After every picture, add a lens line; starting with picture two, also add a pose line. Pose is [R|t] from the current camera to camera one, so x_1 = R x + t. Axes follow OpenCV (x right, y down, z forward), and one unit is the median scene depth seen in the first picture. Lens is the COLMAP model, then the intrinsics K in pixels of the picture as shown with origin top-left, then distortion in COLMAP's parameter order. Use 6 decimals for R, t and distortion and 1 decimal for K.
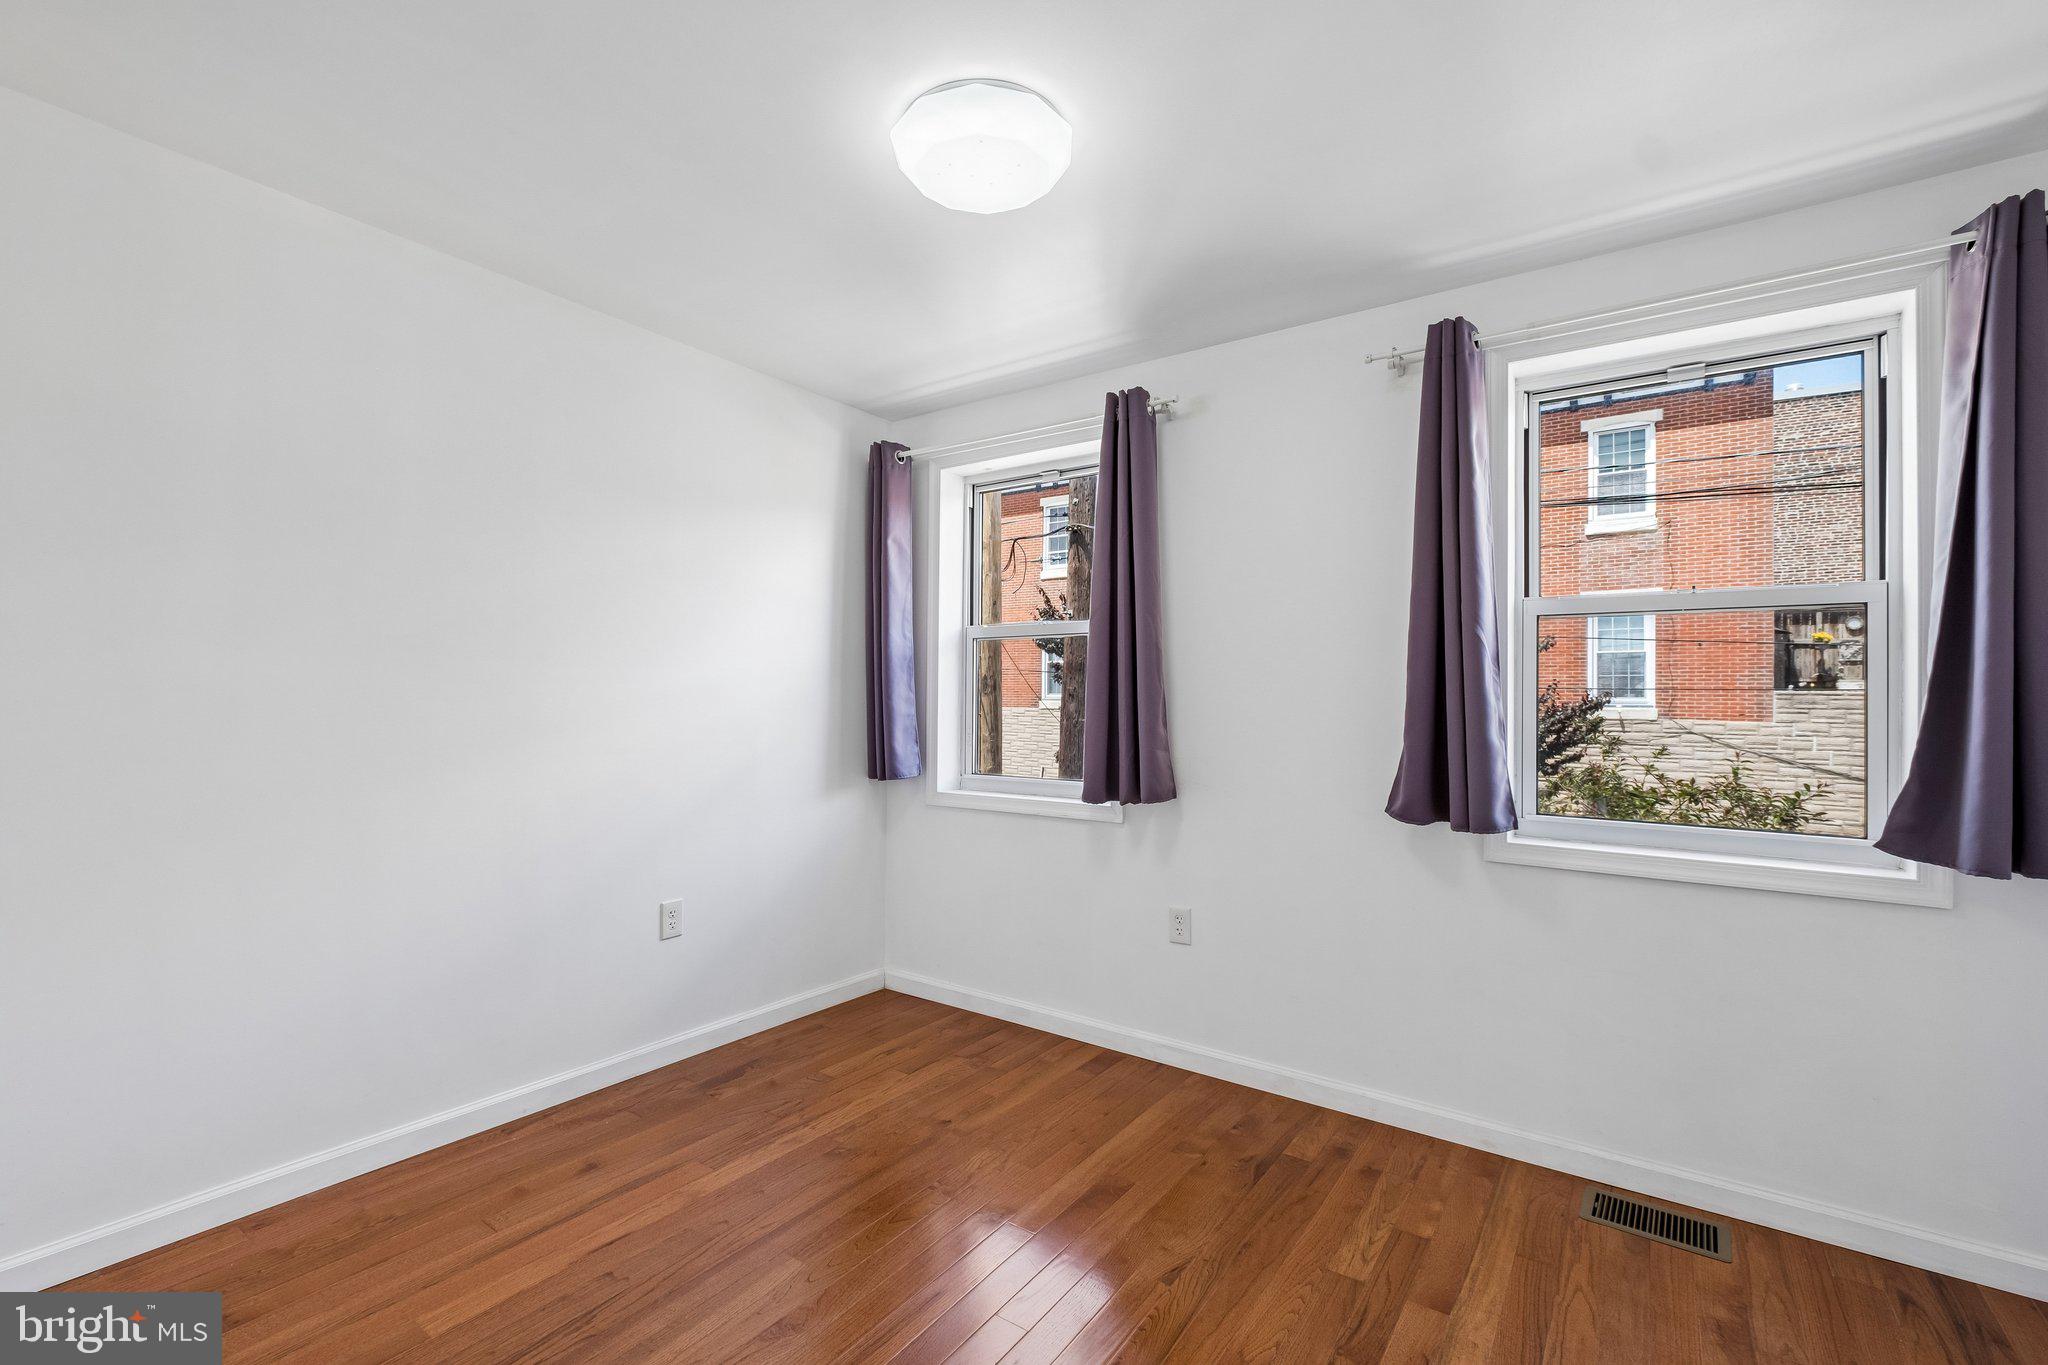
lens RADIAL K [[896.4, 0, 1002.8], [0, 896.4, 695.7], [0, 0, 1]] dist [-0.002551, 0.000539]
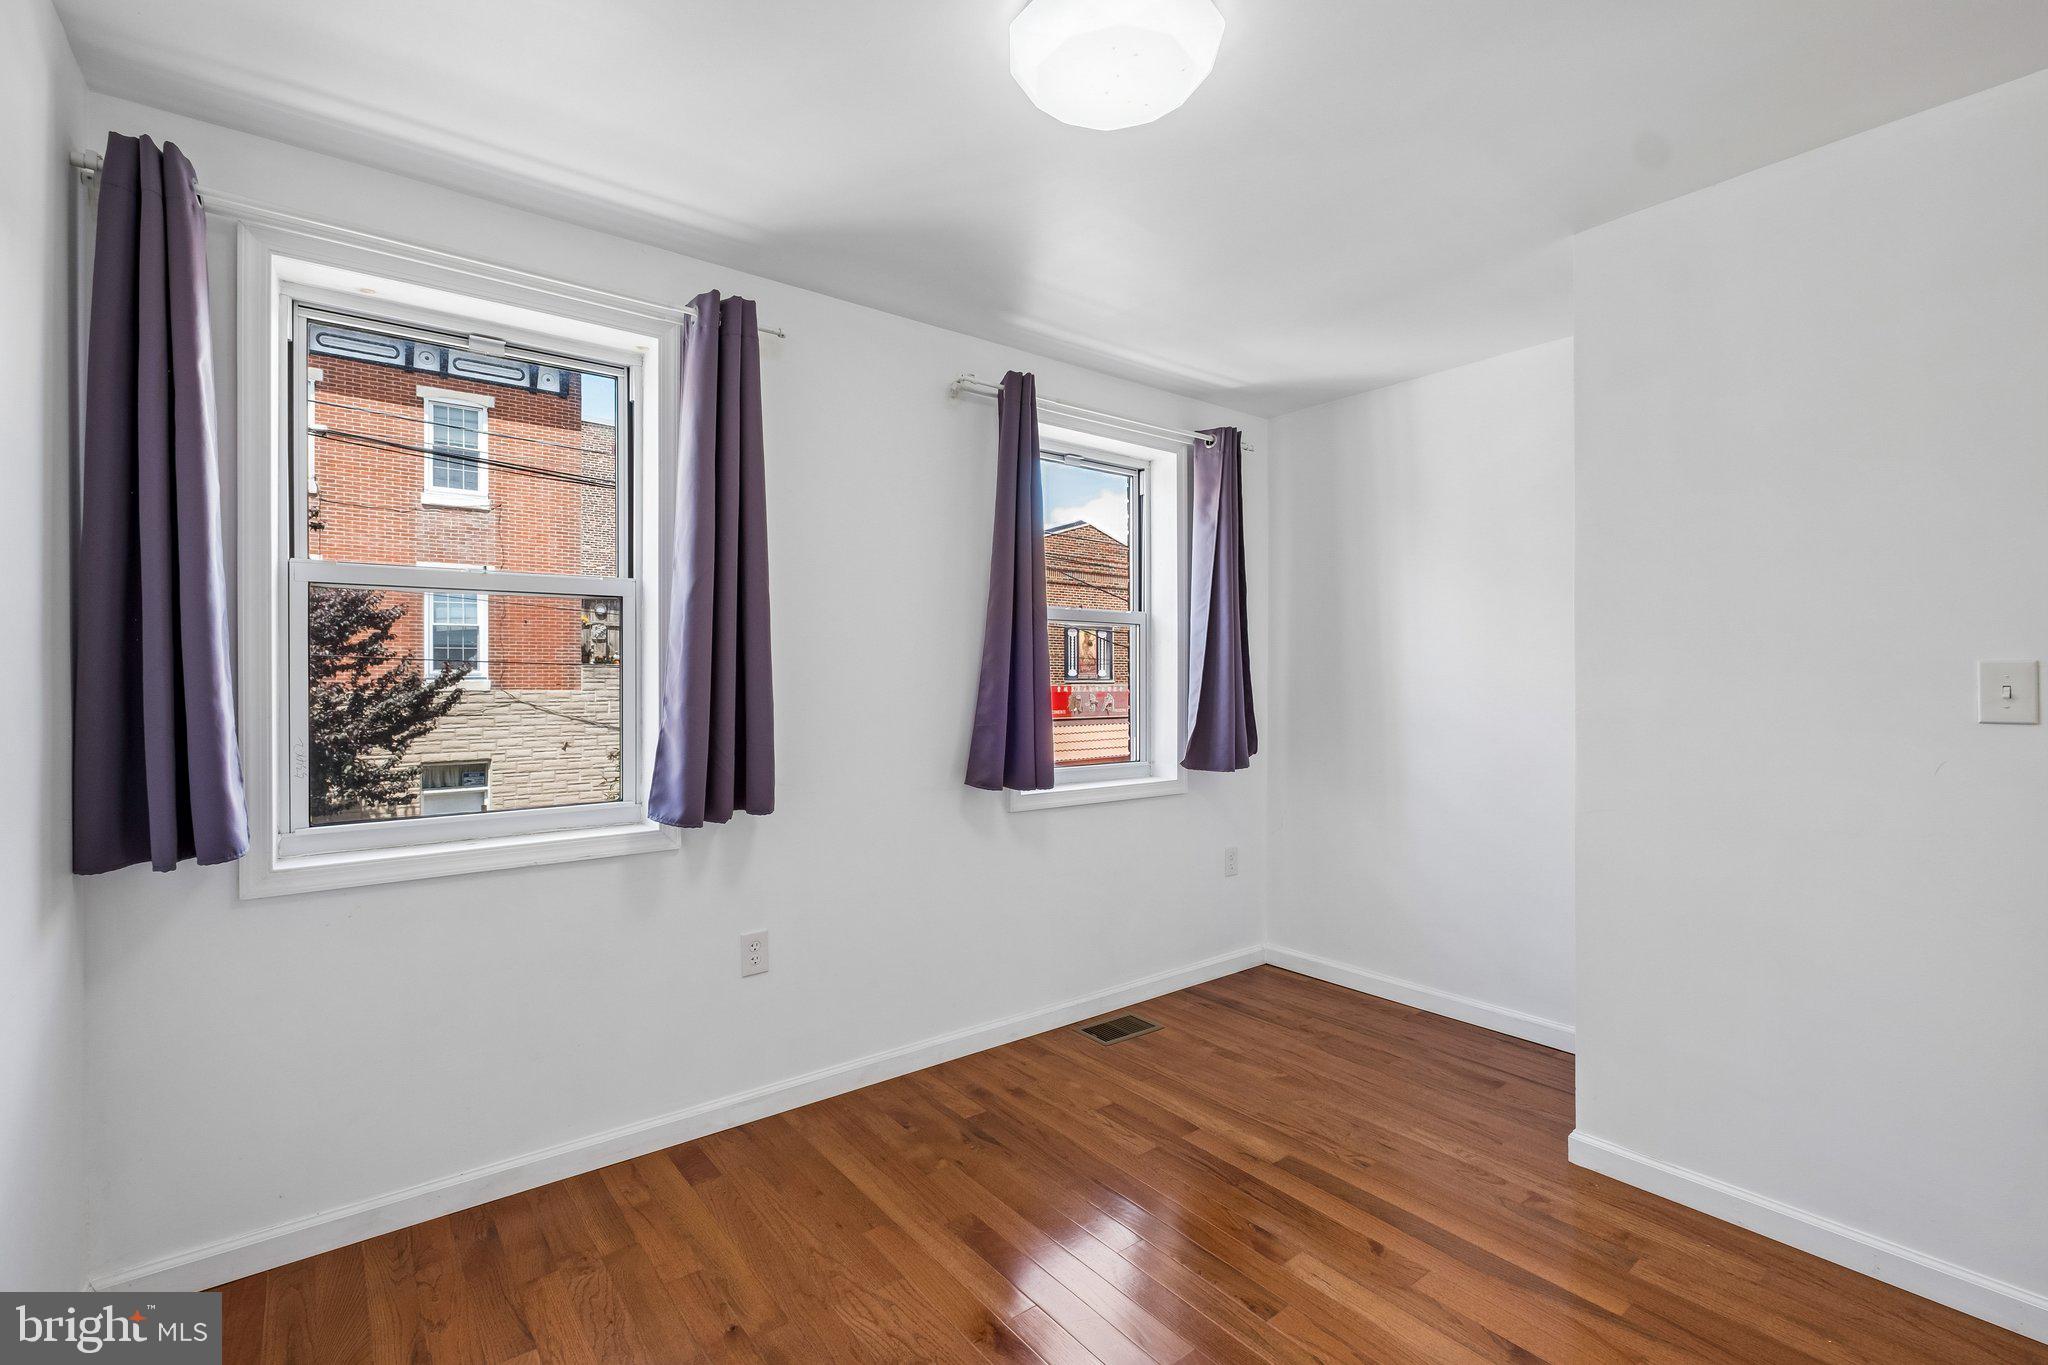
lens RADIAL K [[896.4, 0, 1014.7], [0, 896.4, 681.1], [0, 0, 1]] dist [-0.002551, 0.000539]
pose [[0.286362, -0.015114, 0.958002, -0.513188], [-0.002024, 0.999864, 0.016380, -0.015002], [-0.958119, -0.006630, 0.286293, 0.496727]]
